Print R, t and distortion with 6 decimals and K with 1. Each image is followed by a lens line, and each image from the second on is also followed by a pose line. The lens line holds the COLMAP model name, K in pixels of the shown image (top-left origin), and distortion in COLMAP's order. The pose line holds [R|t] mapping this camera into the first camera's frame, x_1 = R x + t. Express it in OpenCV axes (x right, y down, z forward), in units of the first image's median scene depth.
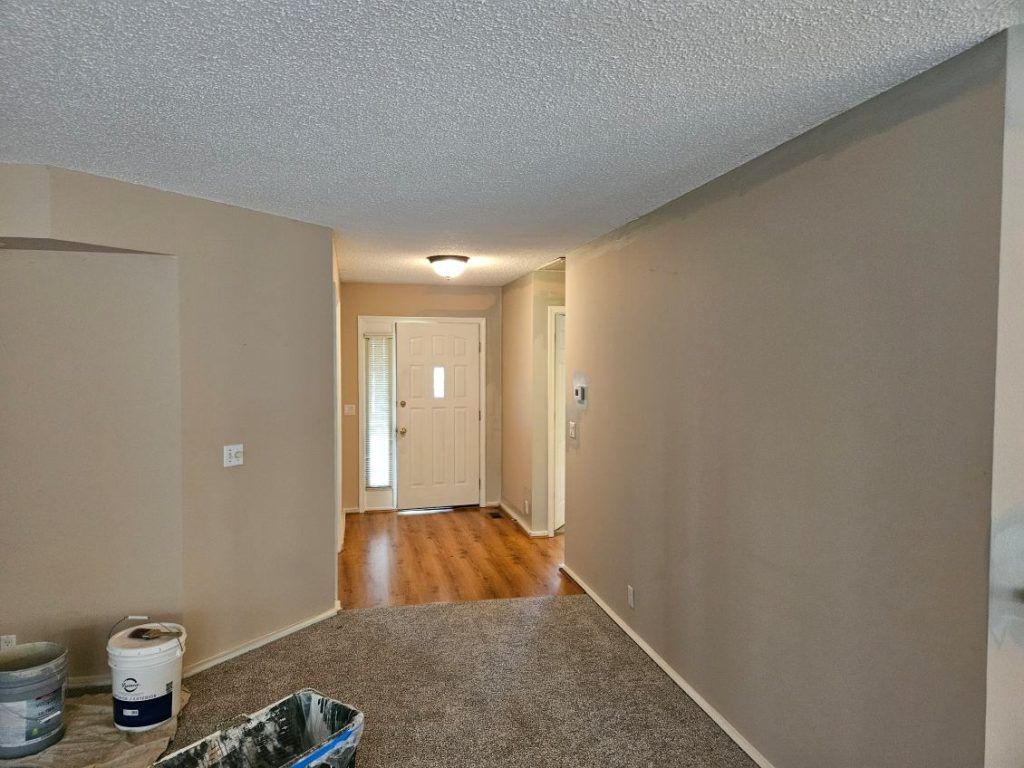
lens RADIAL K [[690.9, 0, 516.0], [0, 690.9, 384.6], [0, 0, 1]] dist [0.008327, -0.003584]
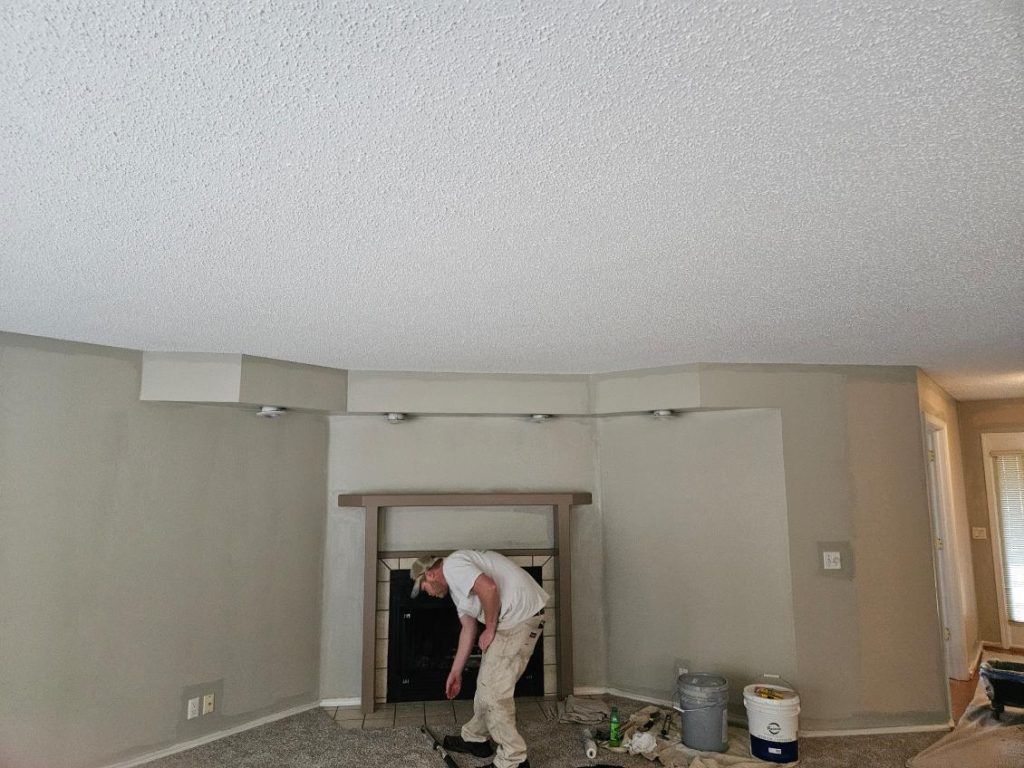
lens RADIAL K [[690.9, 0, 513.9], [0, 690.9, 384.7], [0, 0, 1]] dist [0.008327, -0.003584]
pose [[0.646088, -0.122648, -0.753345, 0.090818], [-0.011055, 0.985398, -0.169909, 0.004448], [0.763183, 0.118104, 0.635297, -0.118884]]
